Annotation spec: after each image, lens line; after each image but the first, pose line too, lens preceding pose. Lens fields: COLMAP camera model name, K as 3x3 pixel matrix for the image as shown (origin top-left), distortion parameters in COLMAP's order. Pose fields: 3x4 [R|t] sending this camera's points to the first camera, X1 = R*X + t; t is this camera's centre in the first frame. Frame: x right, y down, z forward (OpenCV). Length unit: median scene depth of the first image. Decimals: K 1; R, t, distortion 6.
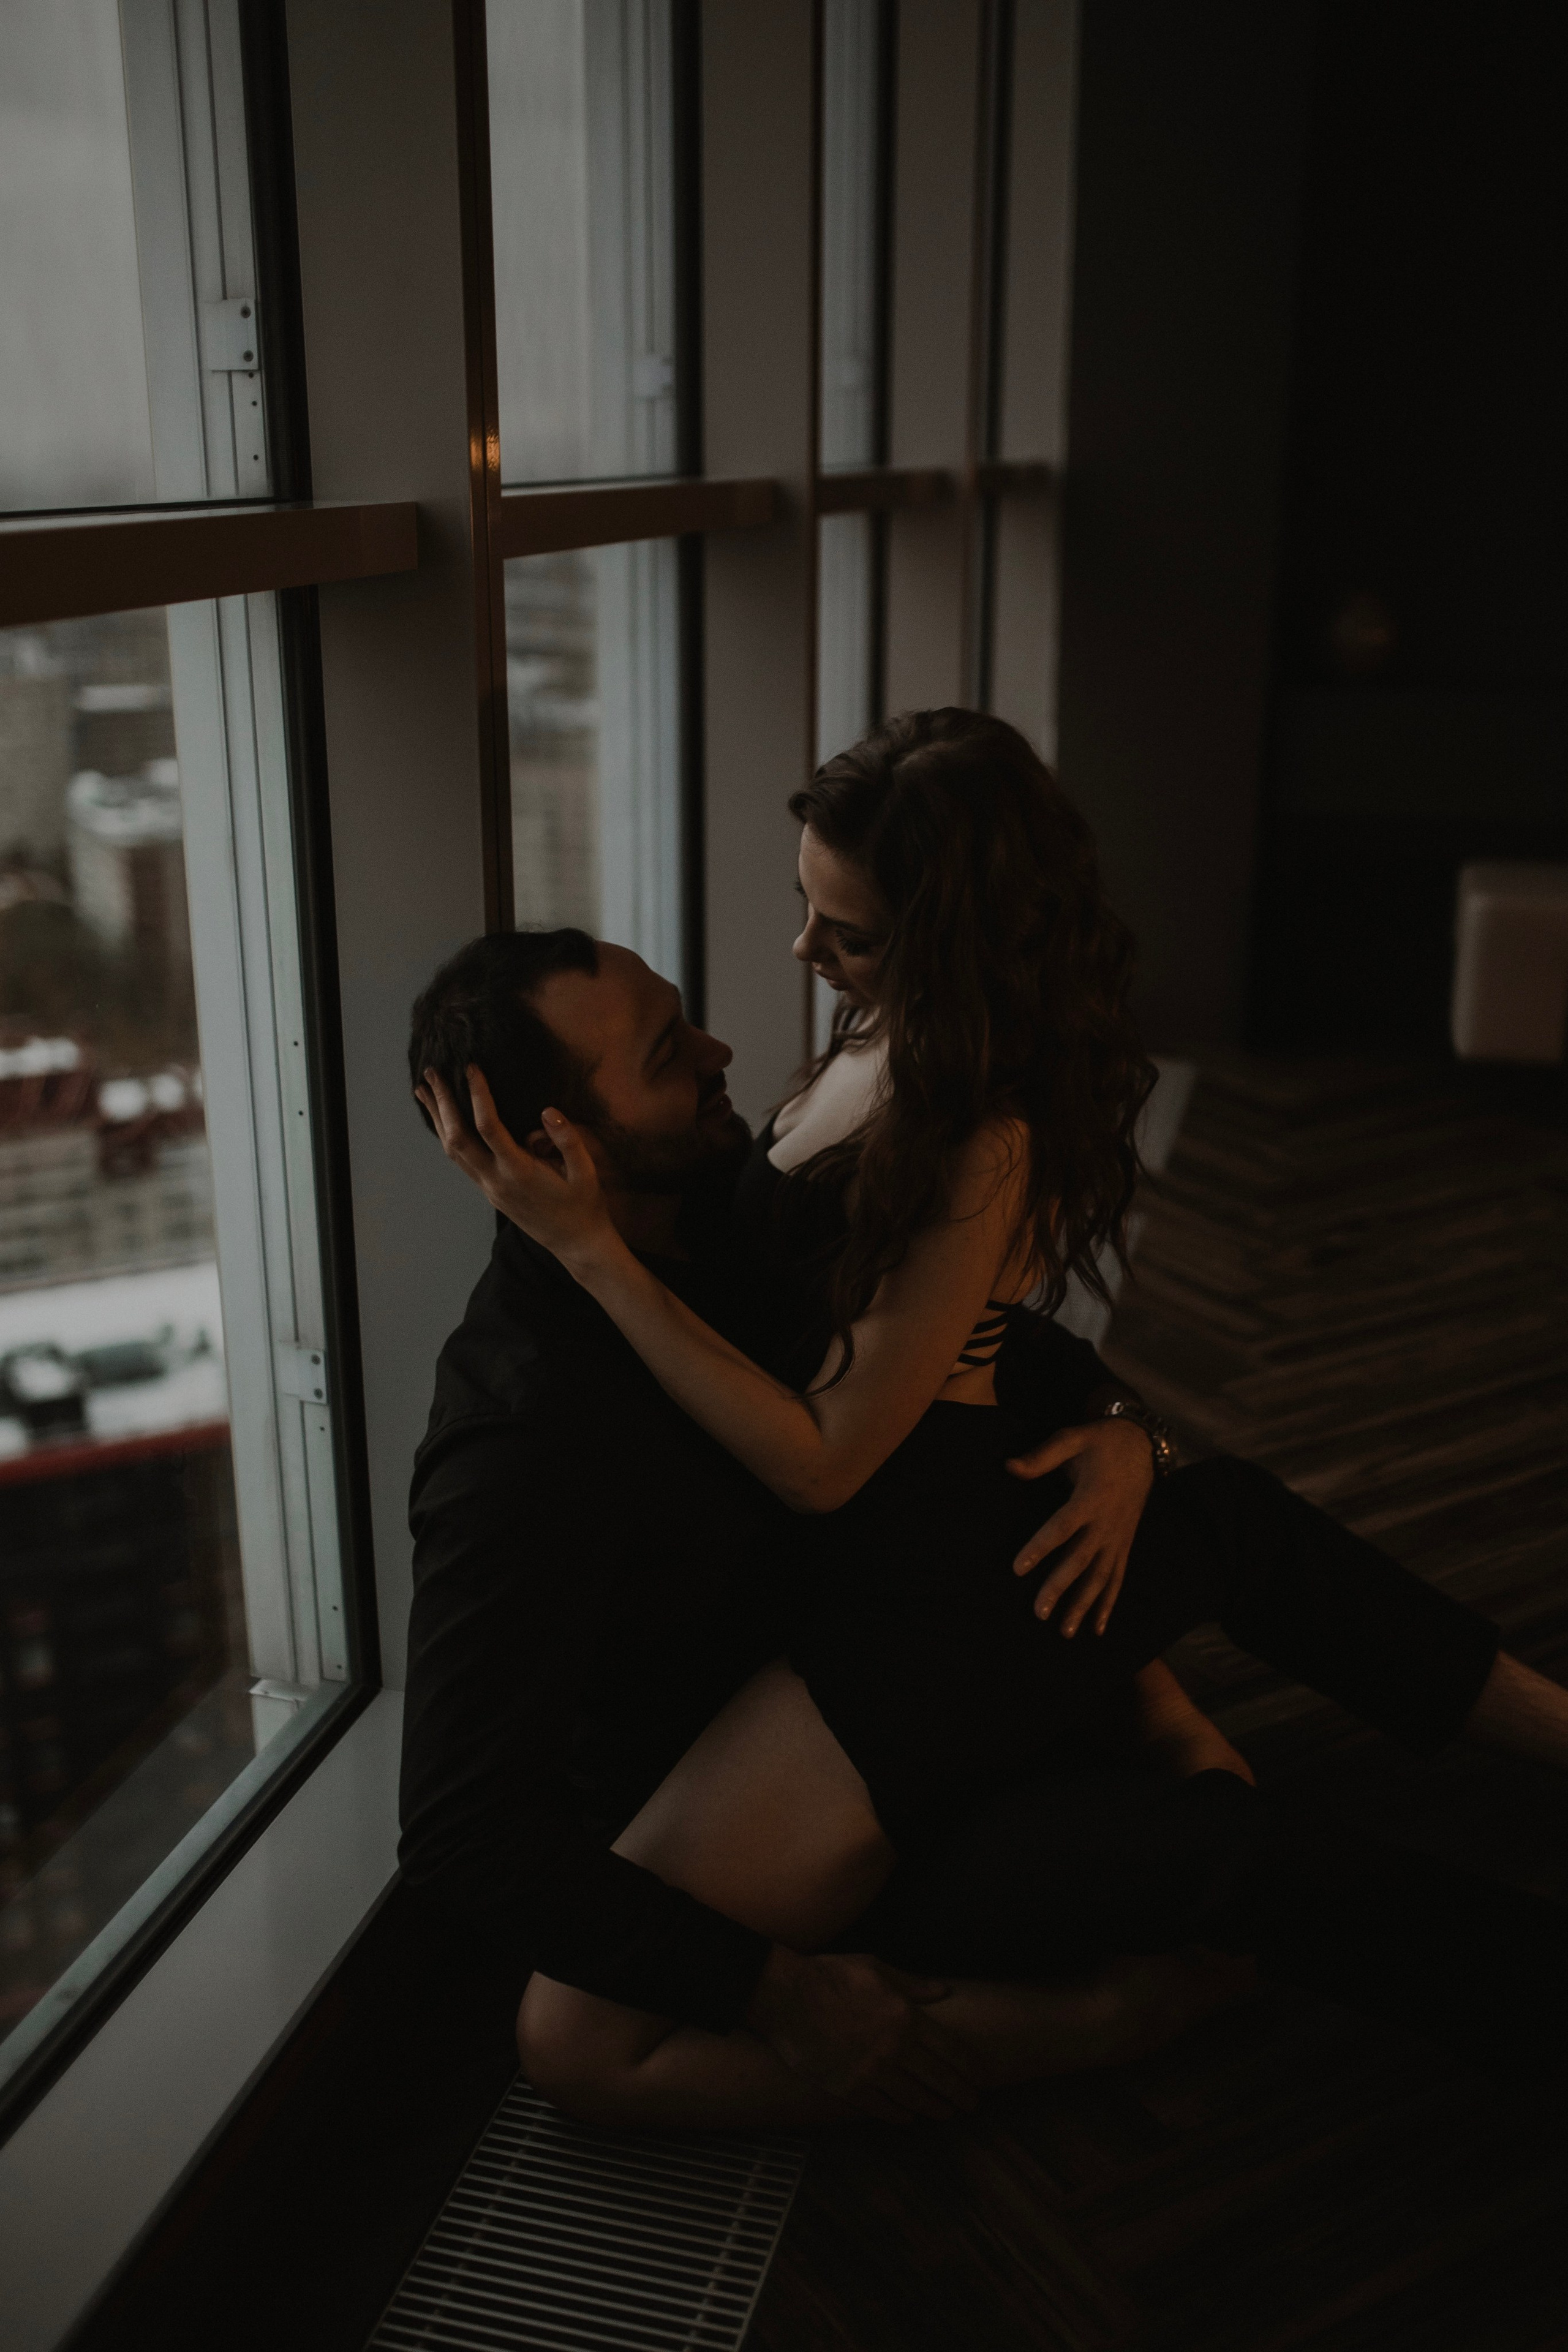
lens RADIAL K [[2251.3, 0, 784.1], [0, 2251.3, 1178.0], [0, 0, 1]] dist [-0.032173, 0.000000]
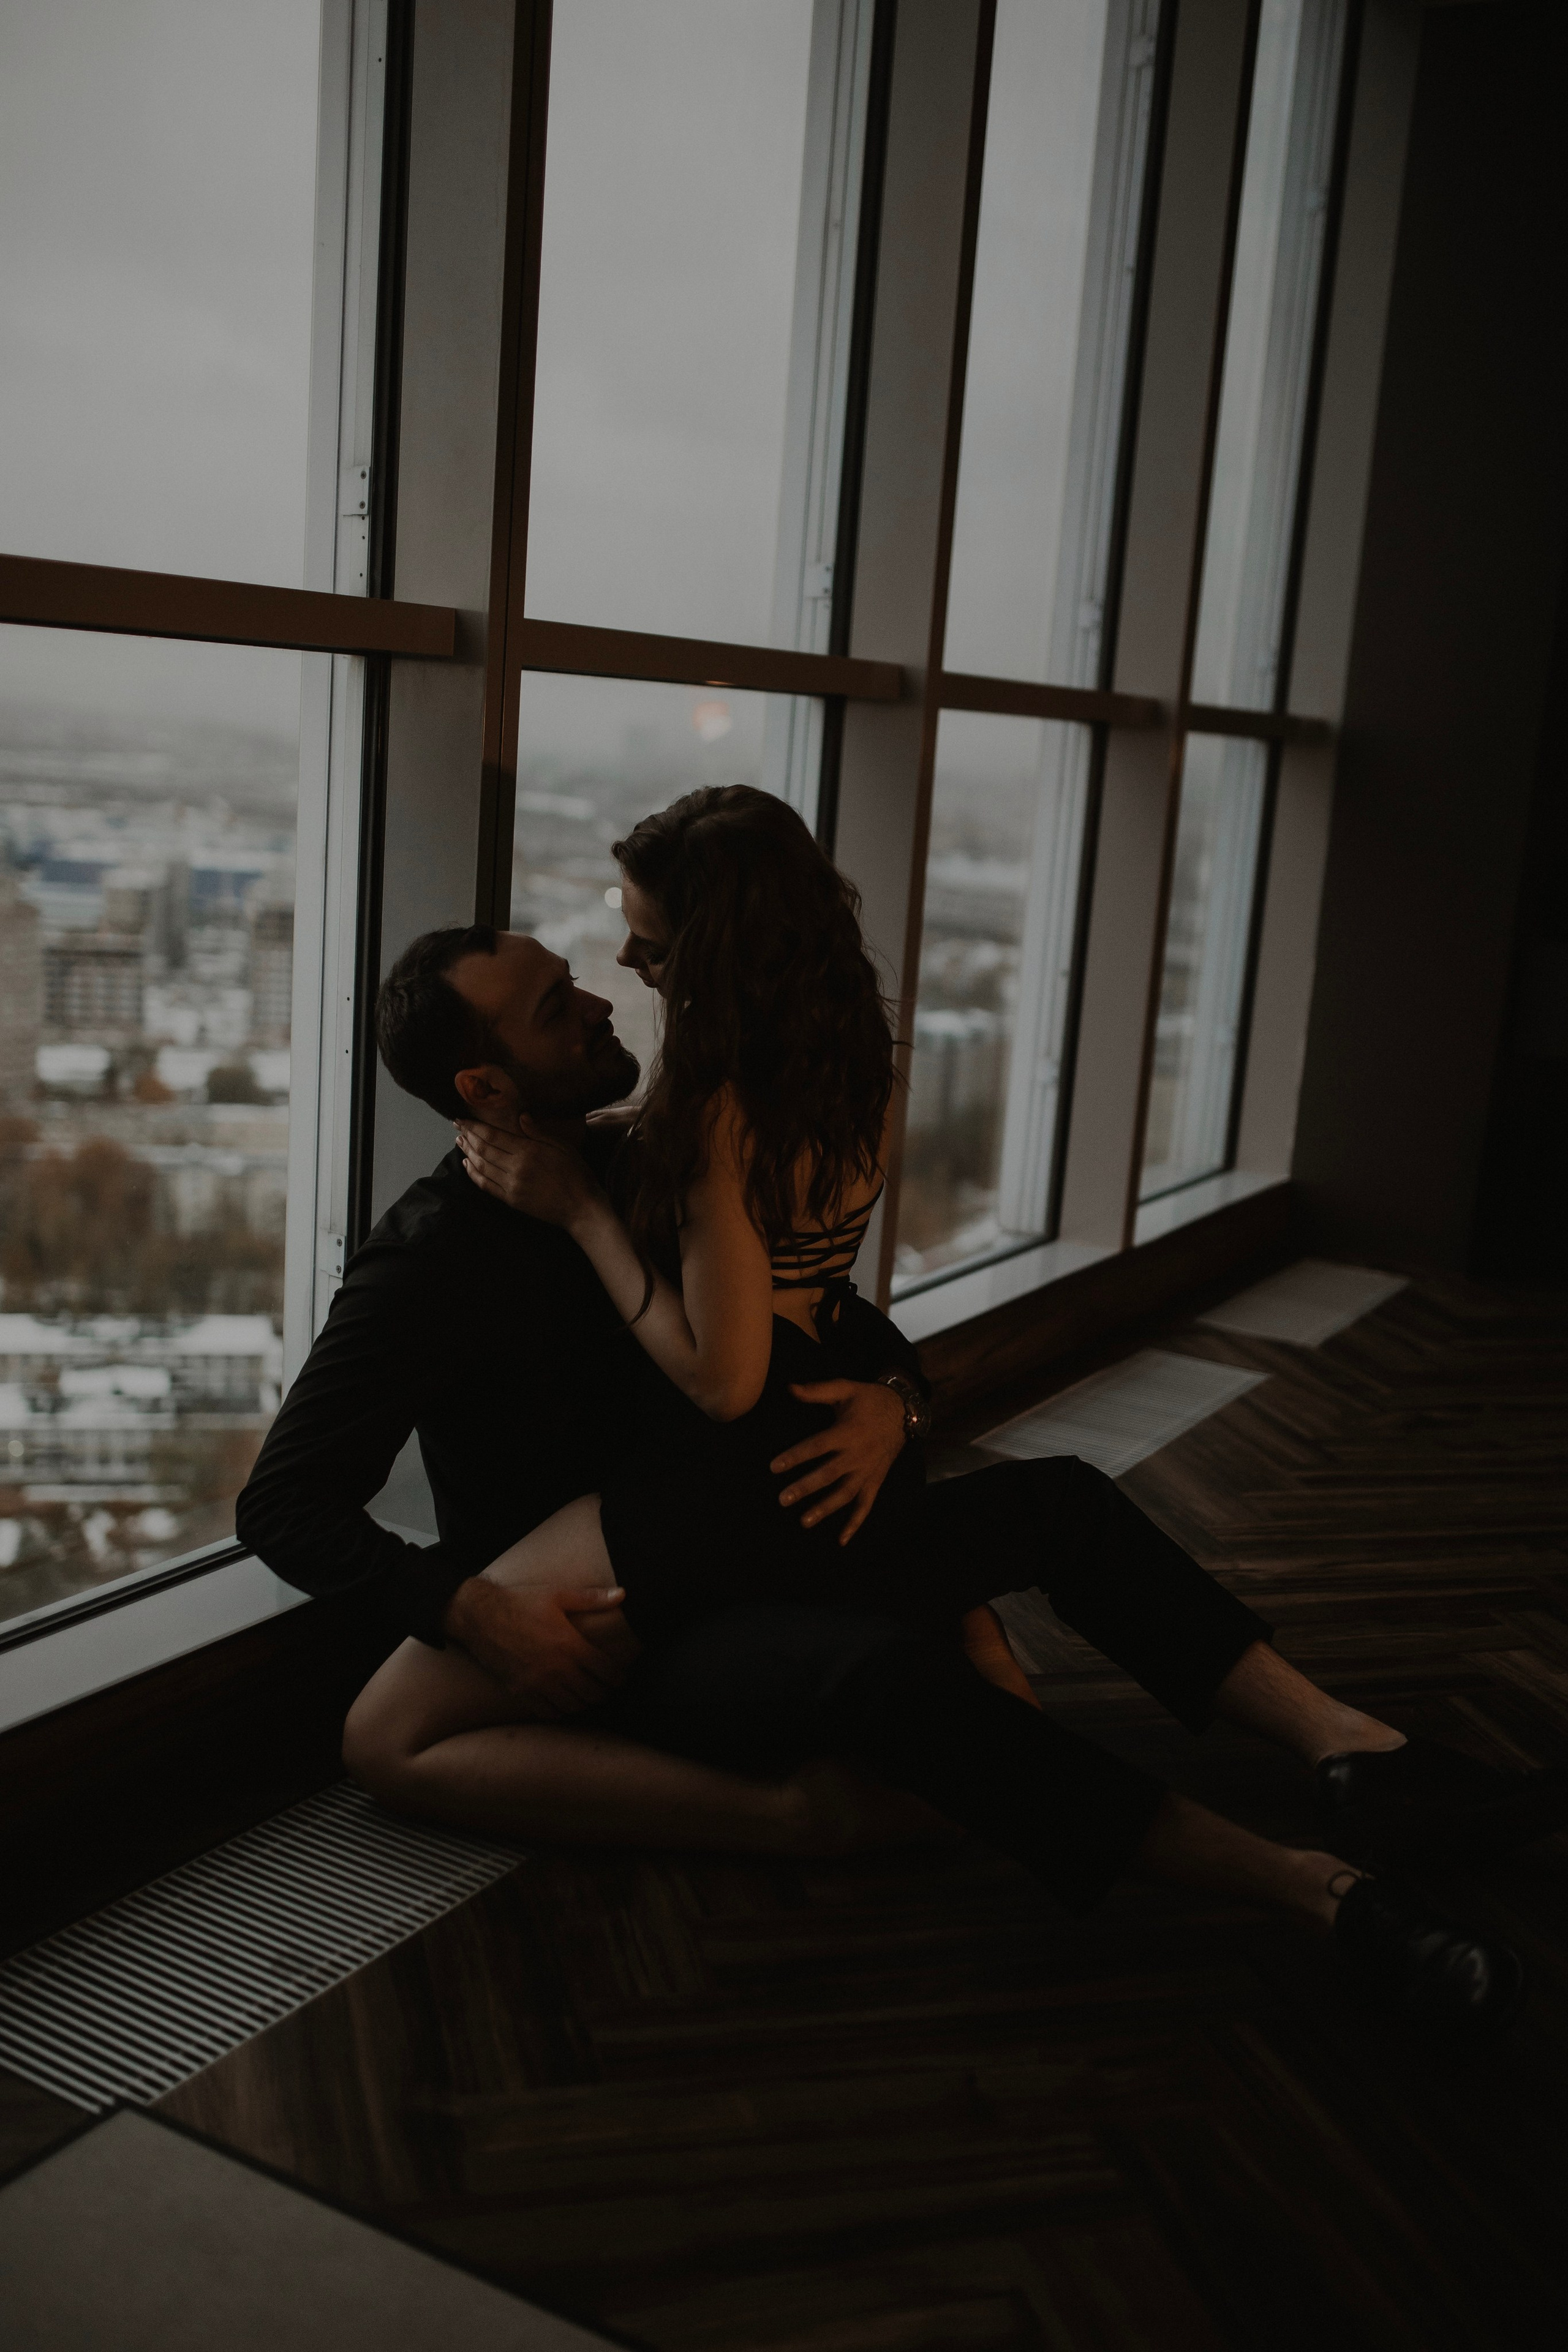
lens RADIAL K [[2251.3, 0, 779.5], [0, 2251.3, 1181.1], [0, 0, 1]] dist [-0.032173, 0.000000]
pose [[0.961146, 0.116240, -0.250374, 0.367859], [-0.147488, 0.982946, -0.109838, 0.152056], [0.233337, 0.142497, 0.961898, -0.221243]]
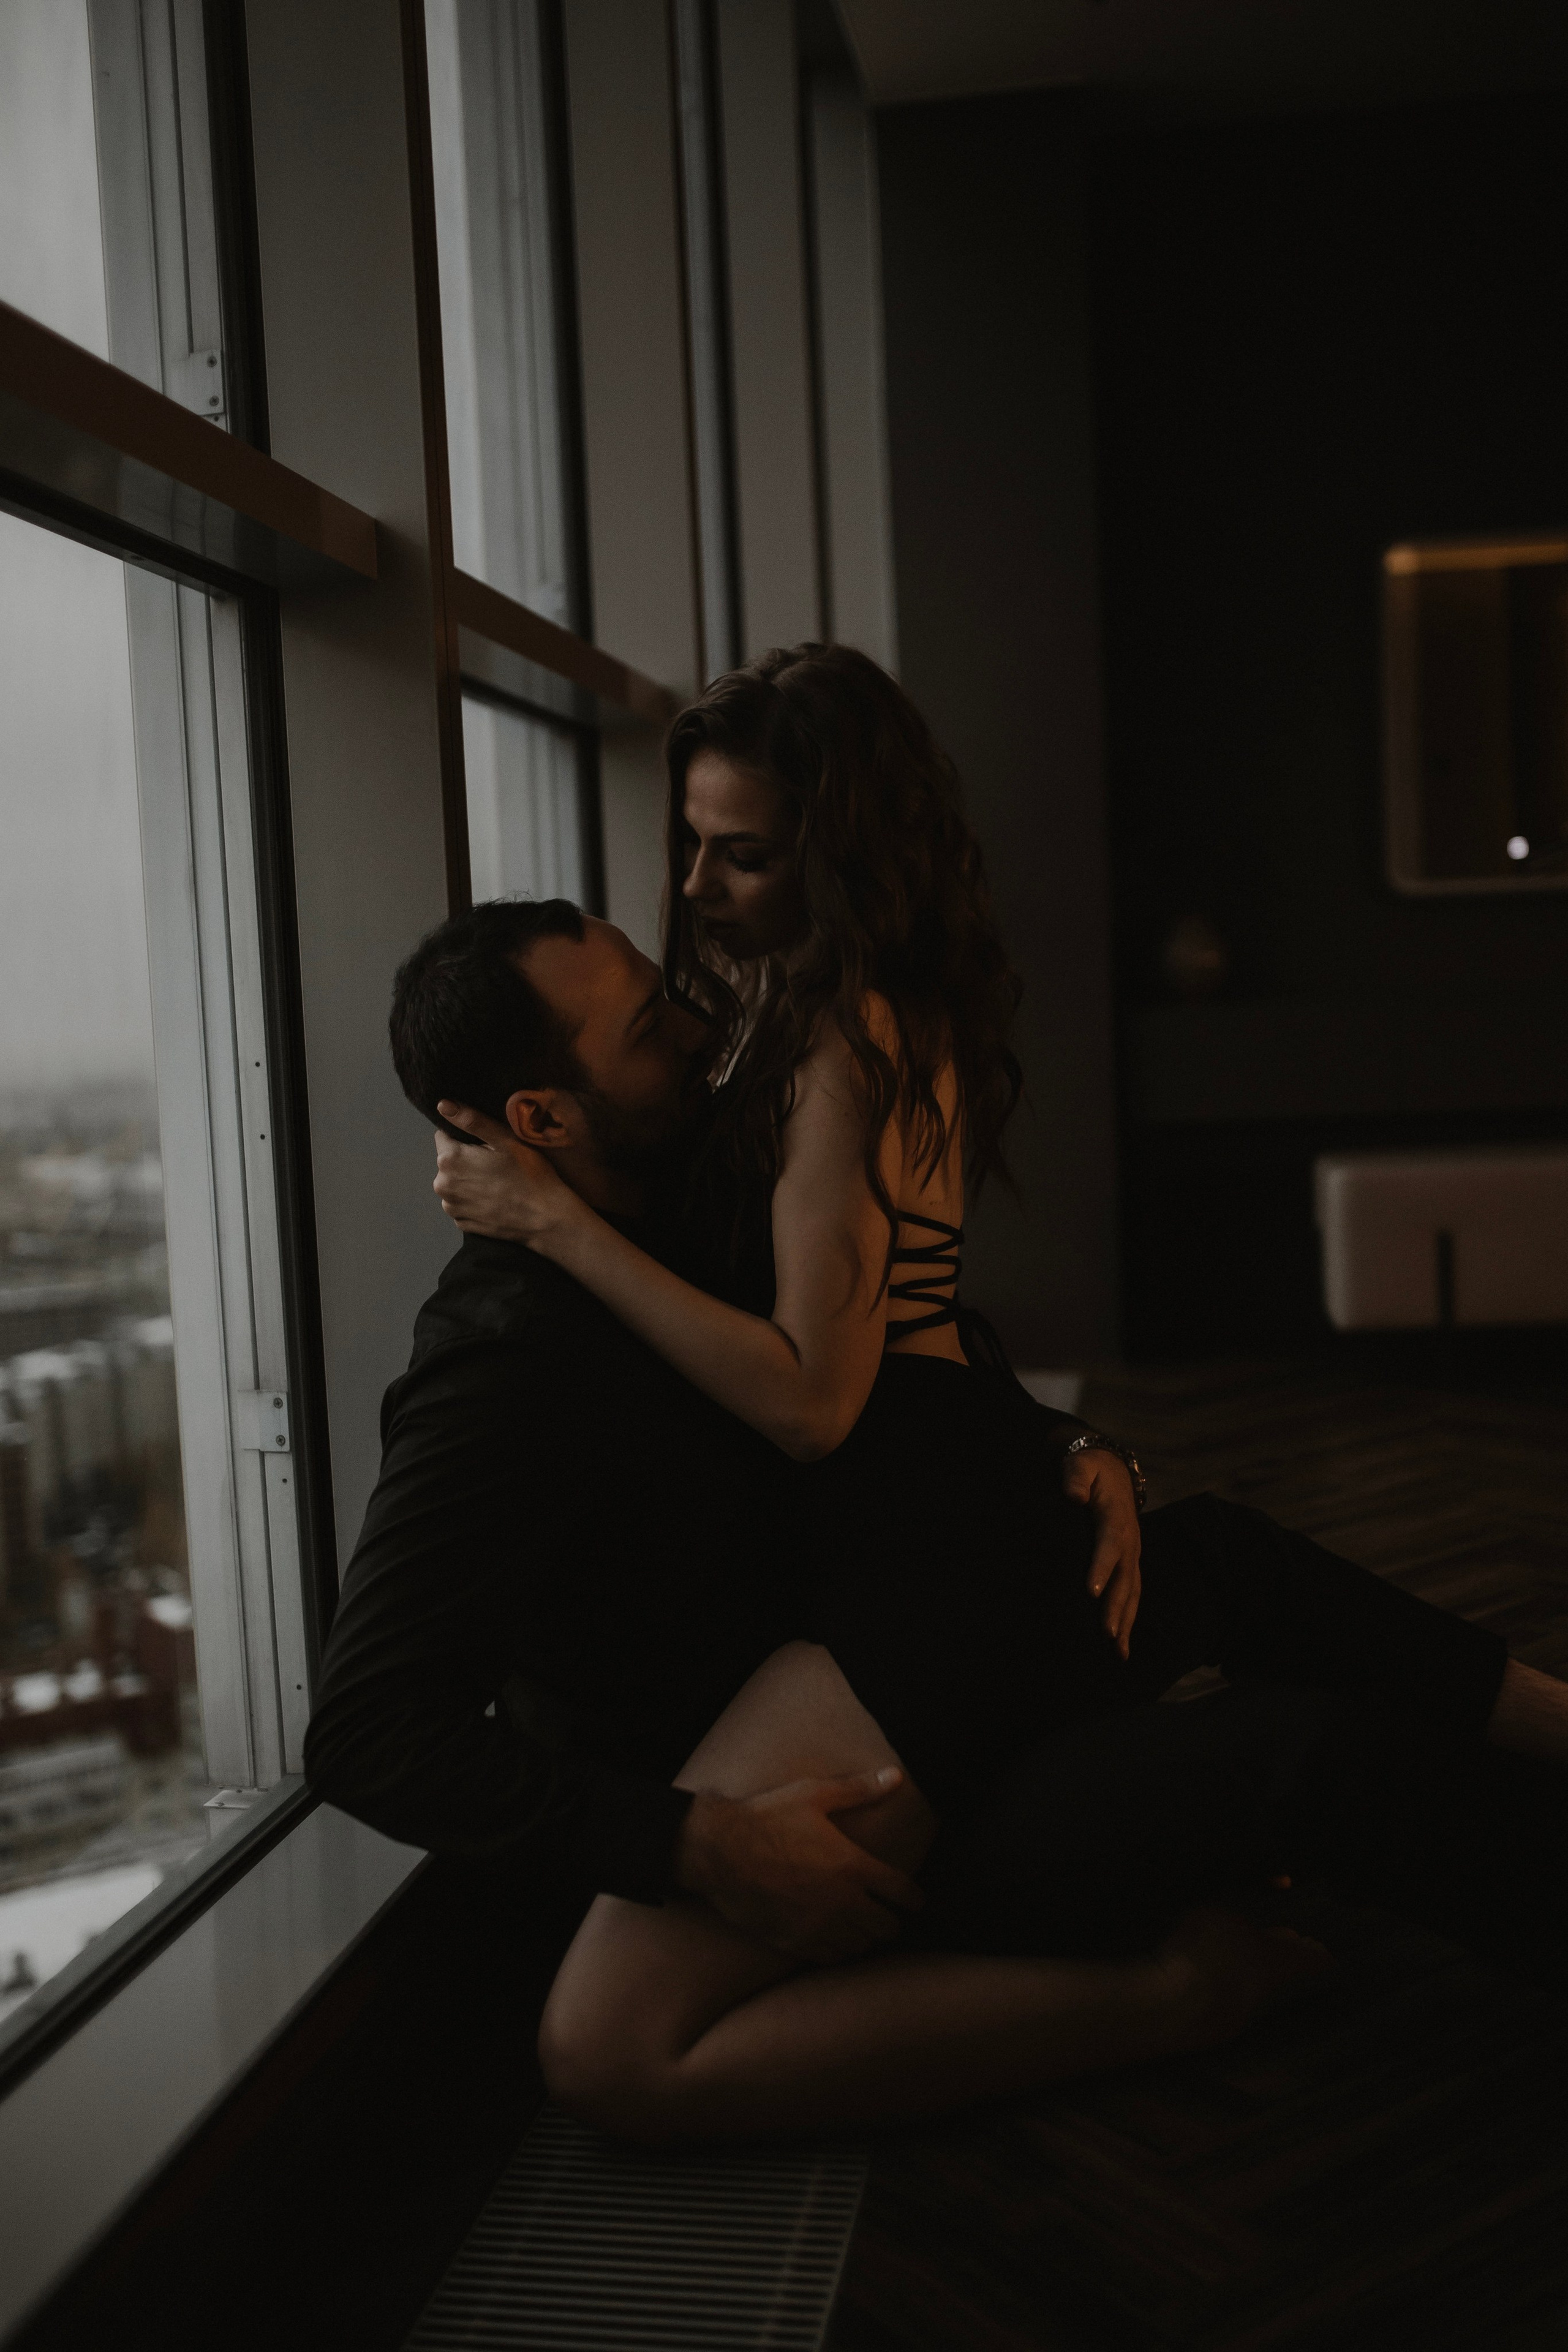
lens RADIAL K [[2251.3, 0, 785.9], [0, 2251.3, 1162.1], [0, 0, 1]] dist [-0.032173, 0.000000]
pose [[0.995165, -0.055335, 0.081142, -0.063765], [0.073278, 0.968424, -0.238296, 0.225054], [-0.065394, 0.243090, 0.967797, 0.028412]]
